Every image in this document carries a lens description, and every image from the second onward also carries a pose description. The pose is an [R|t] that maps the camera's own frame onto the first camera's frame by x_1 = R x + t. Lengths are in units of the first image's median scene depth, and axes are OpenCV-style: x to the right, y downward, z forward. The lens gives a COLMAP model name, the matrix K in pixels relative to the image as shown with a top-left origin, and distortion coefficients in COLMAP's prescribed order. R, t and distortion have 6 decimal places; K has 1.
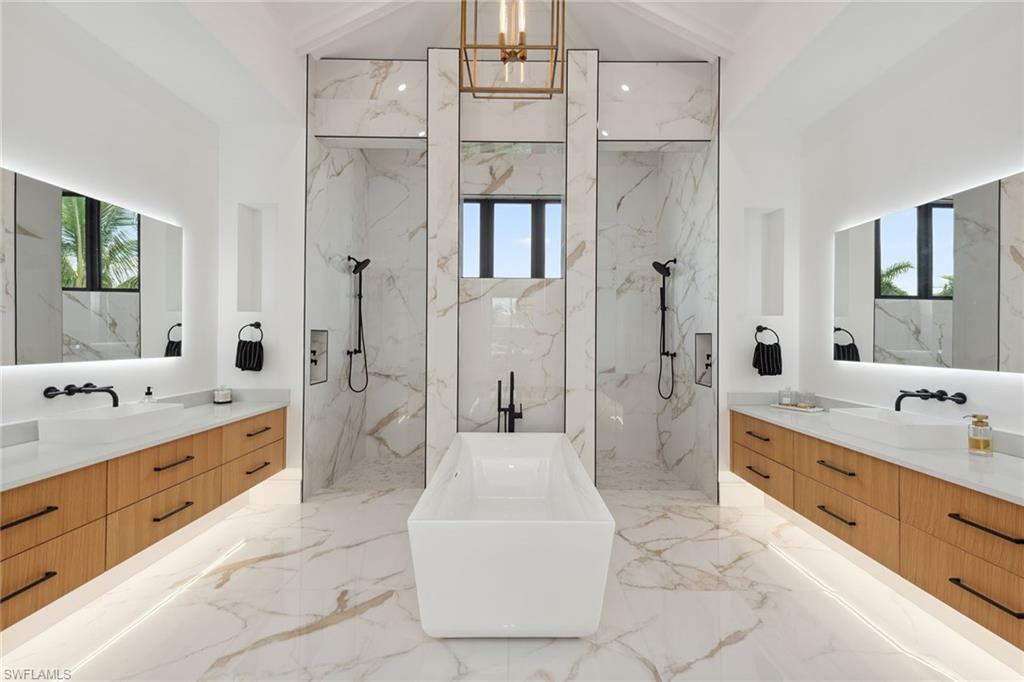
lens RADIAL K [[449.0, 0, 517.2], [0, 449.0, 336.2], [0, 0, 1]] dist [0.000943, -0.000586]
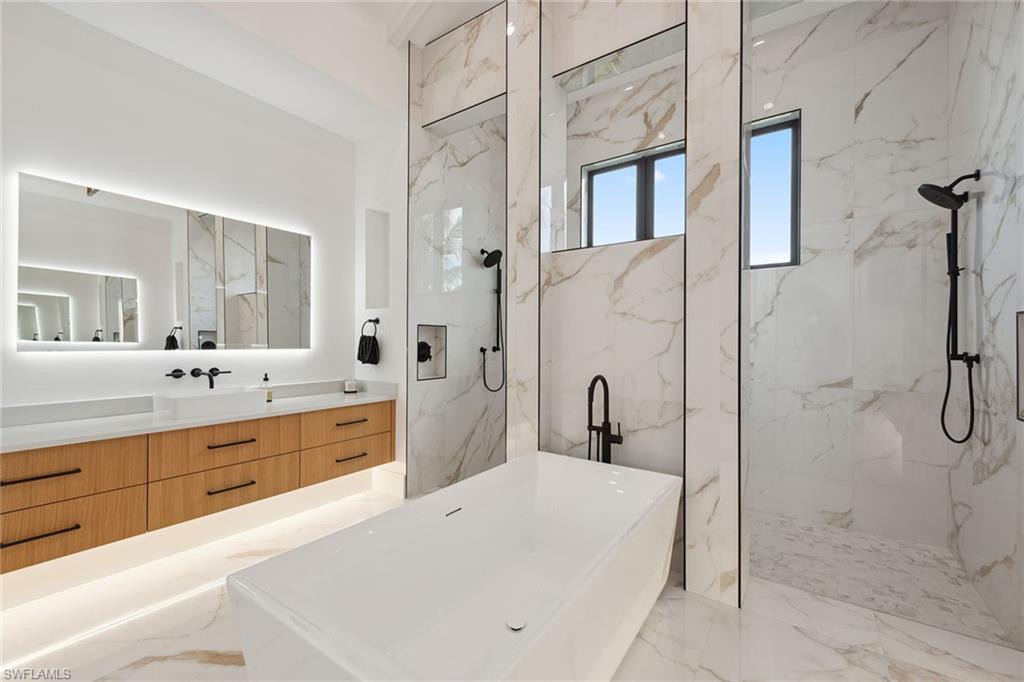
lens RADIAL K [[422.9, 0, 514.0], [0, 422.9, 342.7], [0, 0, 1]] dist [-0.000021, -0.000626]
pose [[0.809344, -0.002181, -0.587331, 0.260322], [0.003196, 0.999995, 0.000692, 0.026285], [0.587327, -0.002437, 0.809346, 0.380223]]
